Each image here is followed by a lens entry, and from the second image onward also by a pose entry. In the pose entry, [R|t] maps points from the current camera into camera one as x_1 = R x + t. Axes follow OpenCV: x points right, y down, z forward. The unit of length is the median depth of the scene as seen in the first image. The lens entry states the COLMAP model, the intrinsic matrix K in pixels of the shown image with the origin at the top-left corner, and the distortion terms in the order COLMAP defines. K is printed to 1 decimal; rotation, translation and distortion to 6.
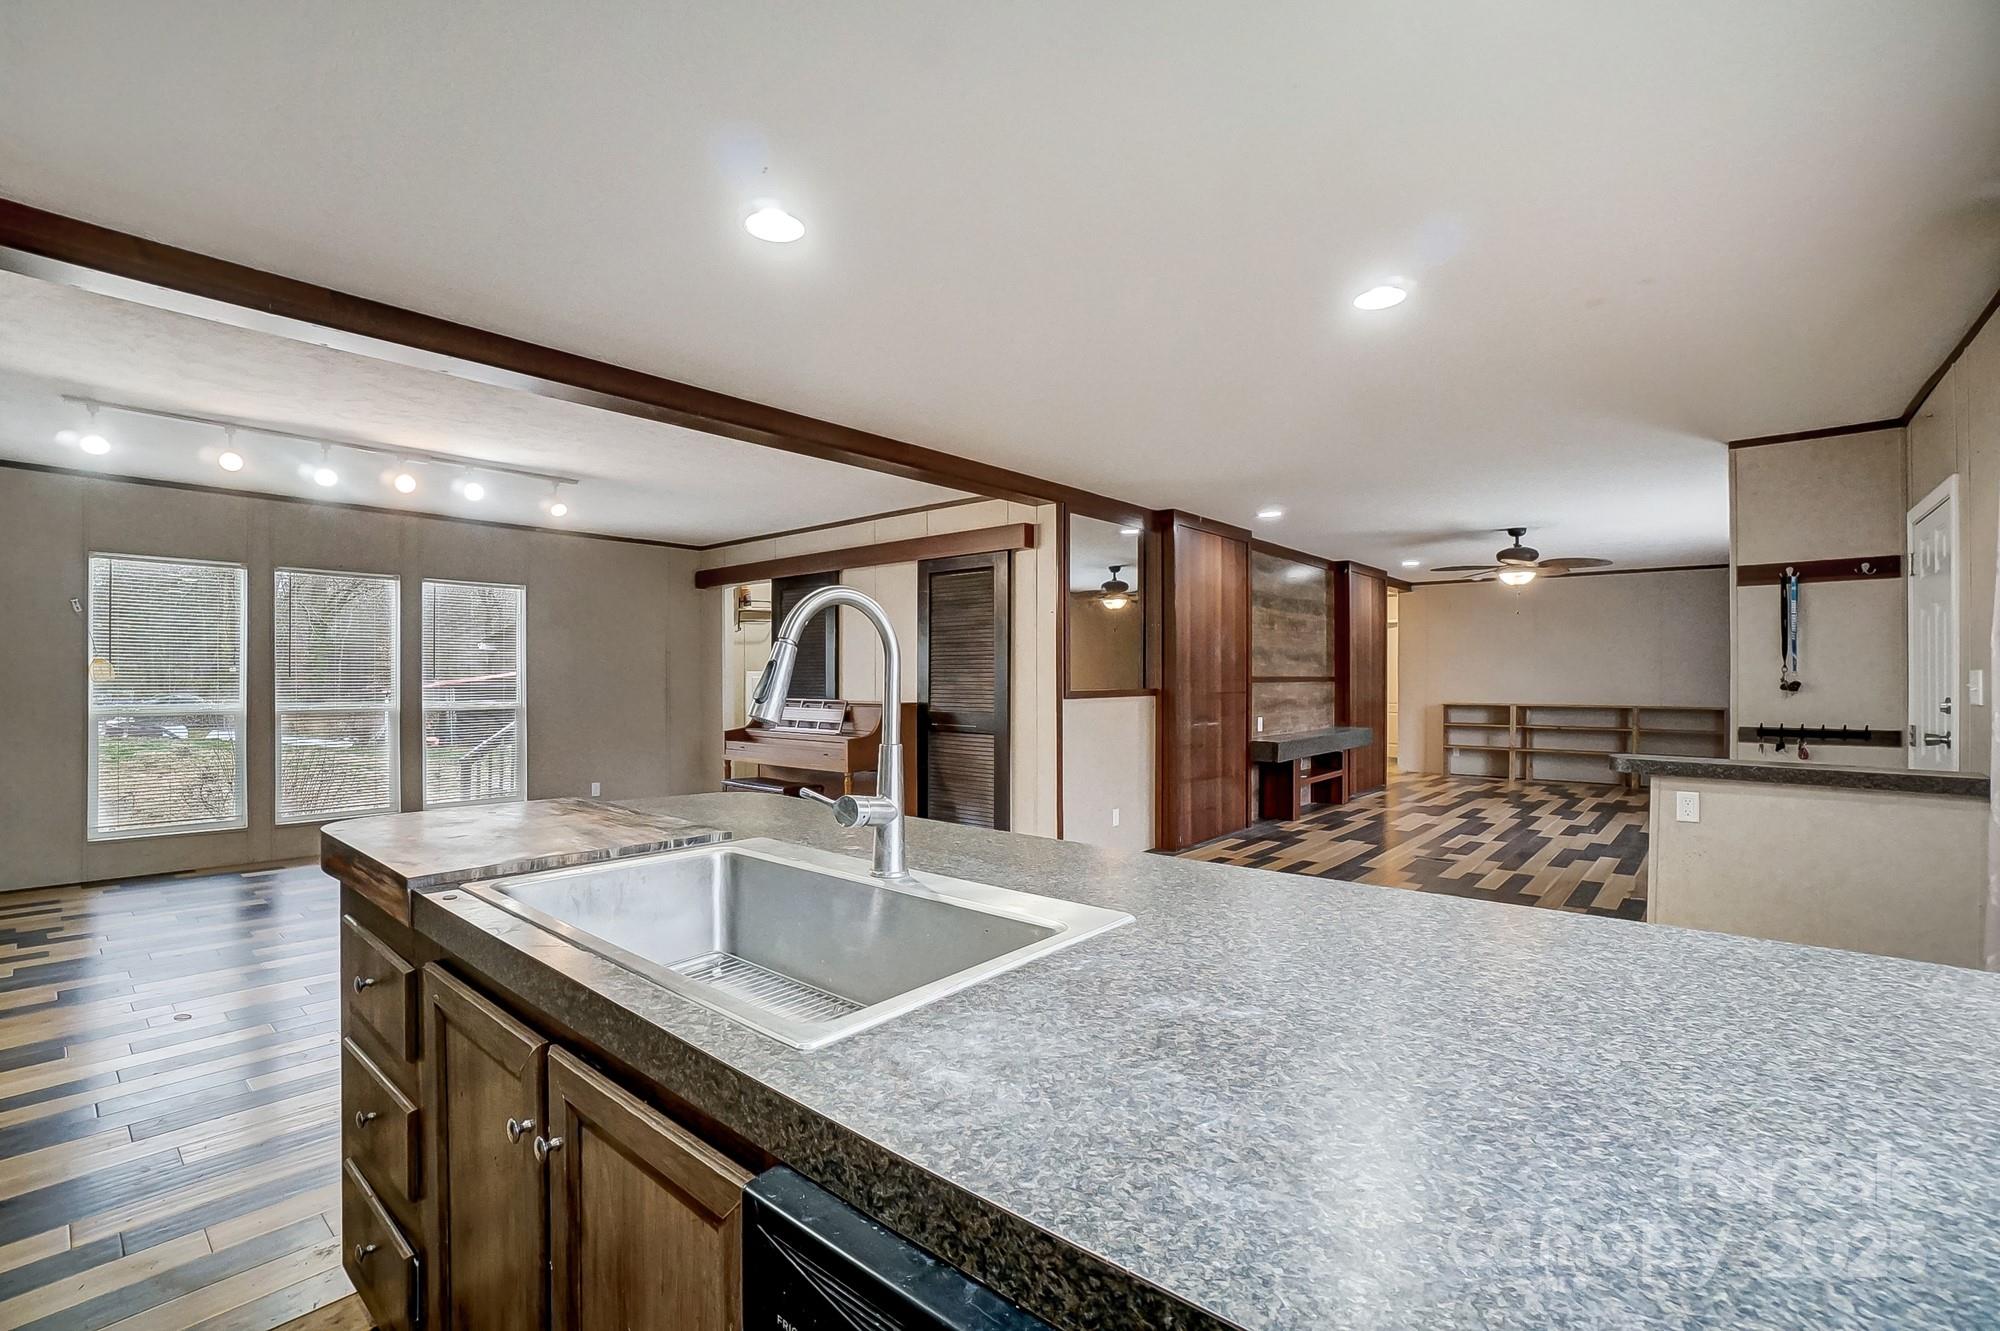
lens RADIAL K [[870.6, 0, 997.4], [0, 870.6, 677.0], [0, 0, 1]] dist [-0.007076, 0.003613]
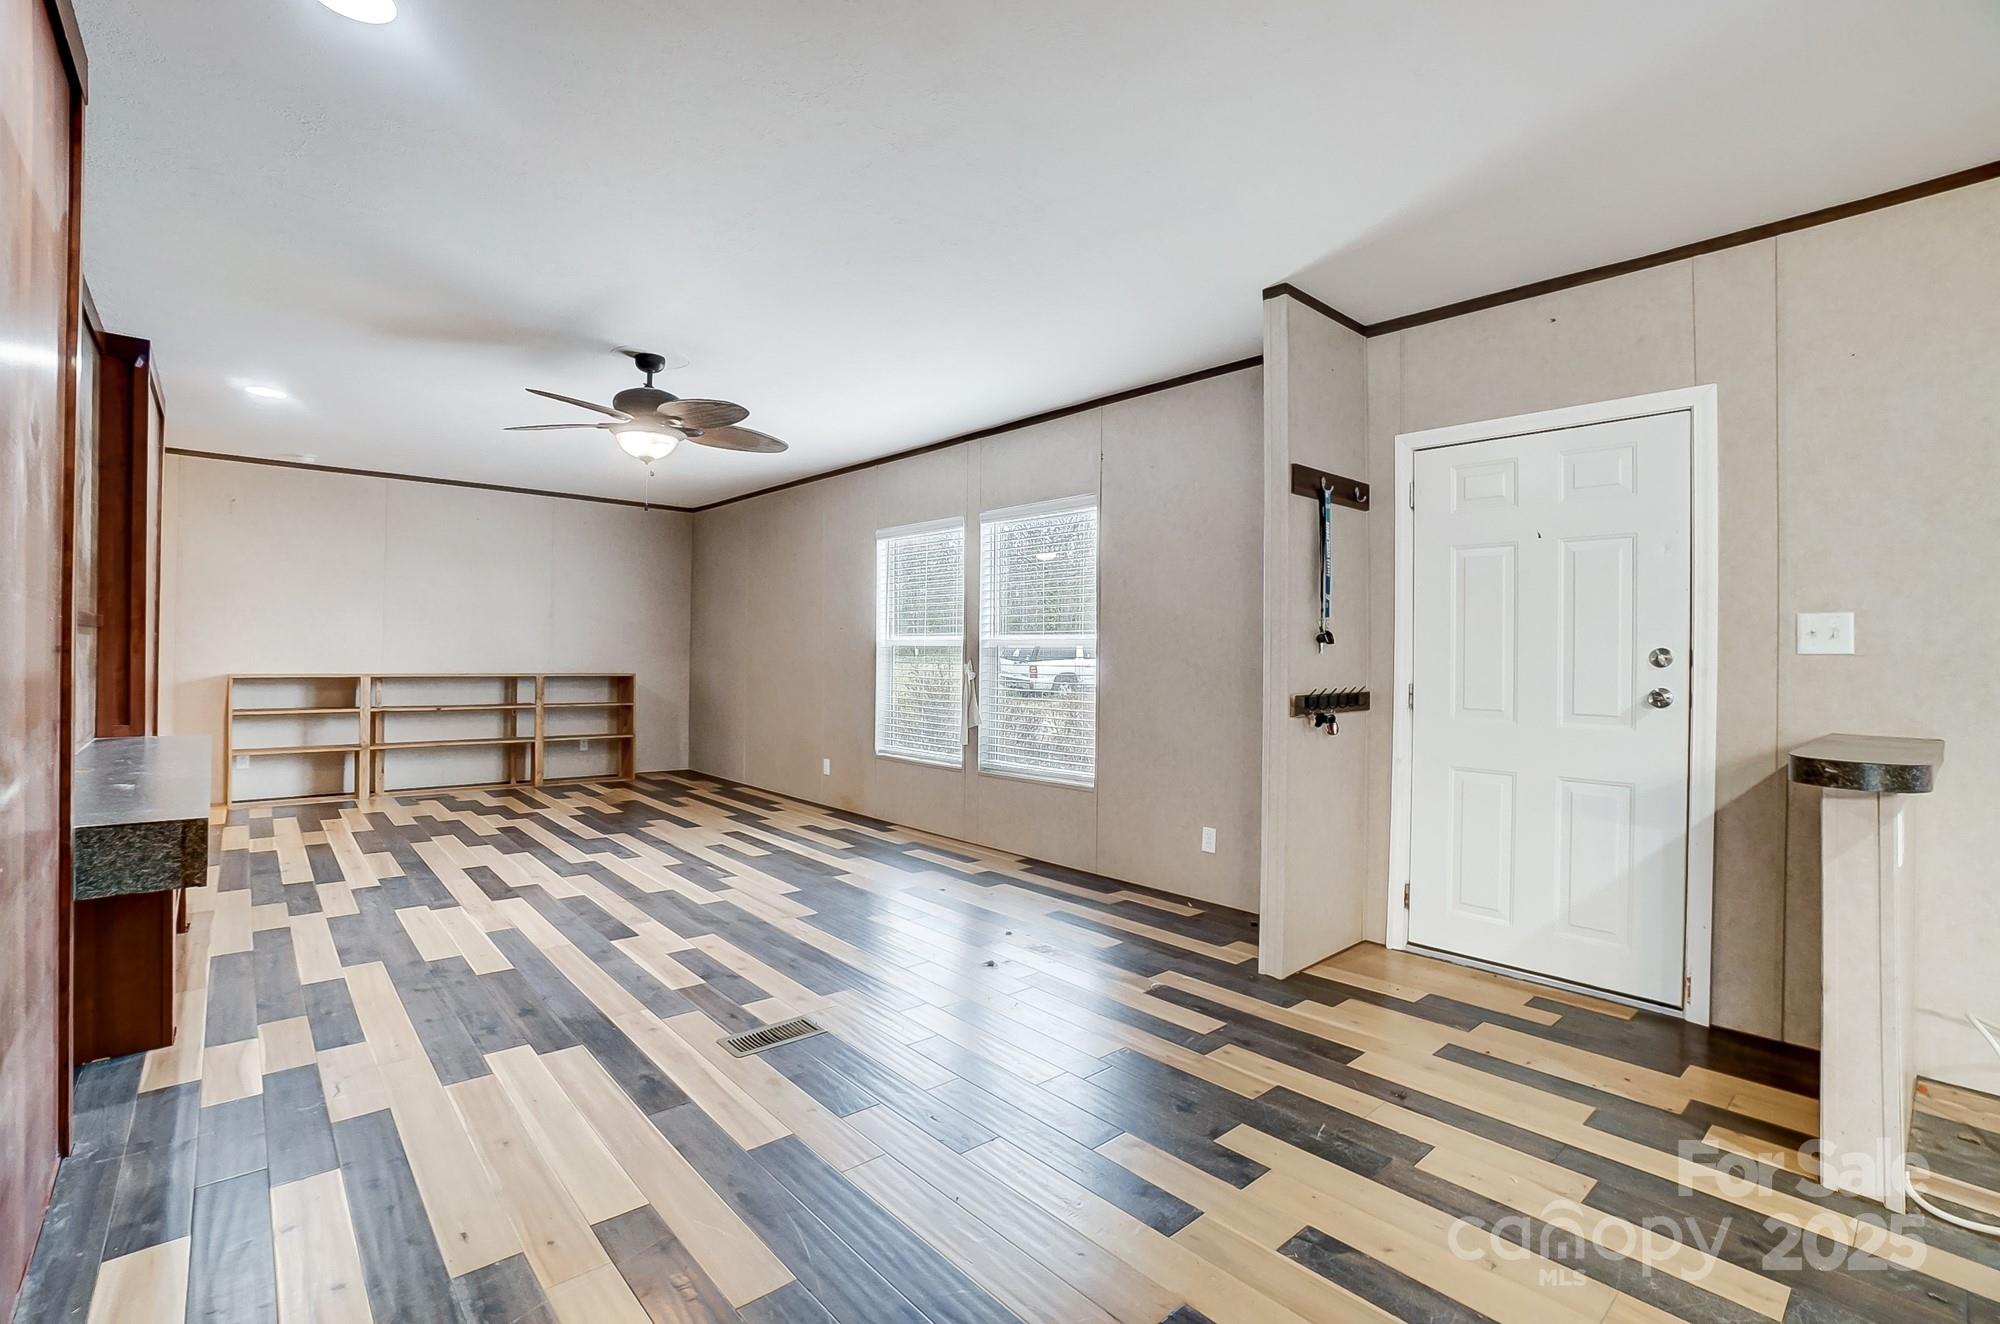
lens RADIAL K [[870.6, 0, 979.1], [0, 870.6, 670.0], [0, 0, 1]] dist [-0.007076, 0.003613]
pose [[0.150127, -0.014807, 0.988556, 0.051786], [-0.013857, 0.999758, 0.017080, 0.012160], [-0.988570, -0.016263, 0.149886, 0.473424]]
